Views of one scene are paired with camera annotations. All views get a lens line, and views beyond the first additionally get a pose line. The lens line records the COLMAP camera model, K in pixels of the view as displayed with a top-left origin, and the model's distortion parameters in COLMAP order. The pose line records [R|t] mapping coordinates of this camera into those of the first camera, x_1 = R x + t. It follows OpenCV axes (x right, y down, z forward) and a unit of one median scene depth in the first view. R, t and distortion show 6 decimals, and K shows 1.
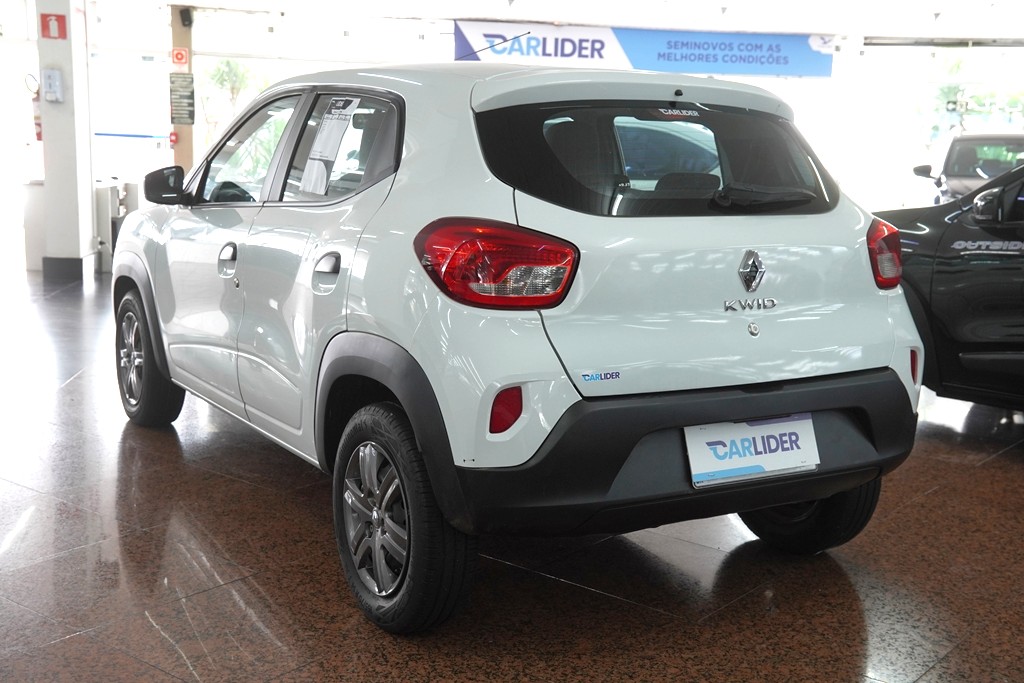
lens RADIAL K [[1135.2, 0, 516.0], [0, 1135.2, 339.2], [0, 0, 1]] dist [0.087509, 0.000000]
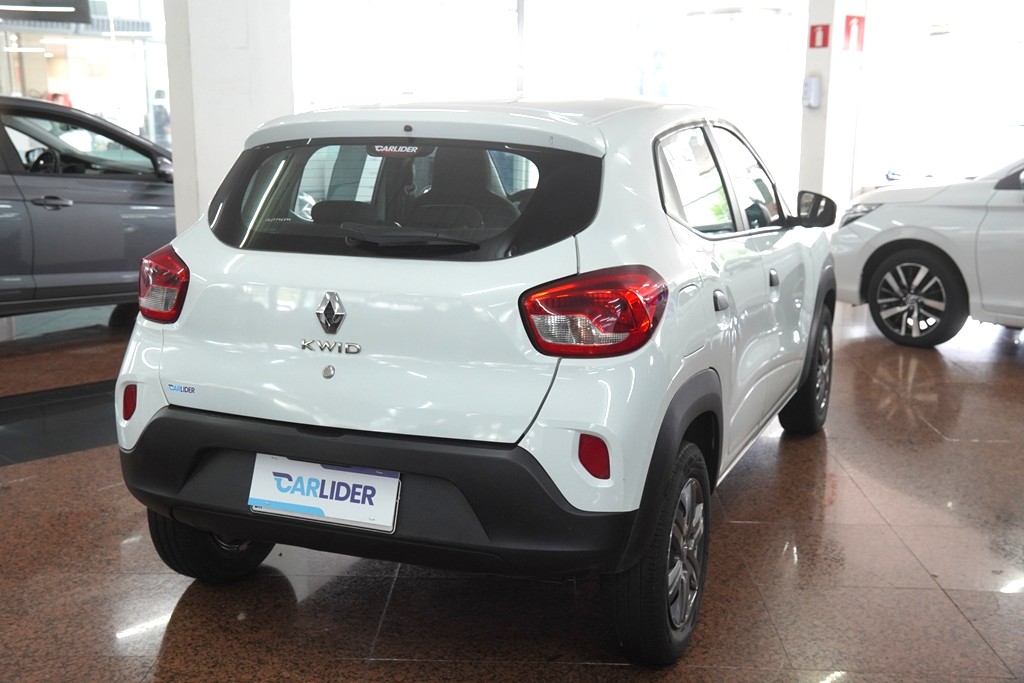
lens RADIAL K [[1135.2, 0, 514.7], [0, 1135.2, 343.6], [0, 0, 1]] dist [0.087509, 0.000000]
pose [[0.614577, 0.131619, -0.777799, 1.066594], [-0.120295, 0.990088, 0.072491, -0.123442], [0.779631, 0.049014, 0.624318, 0.503888]]
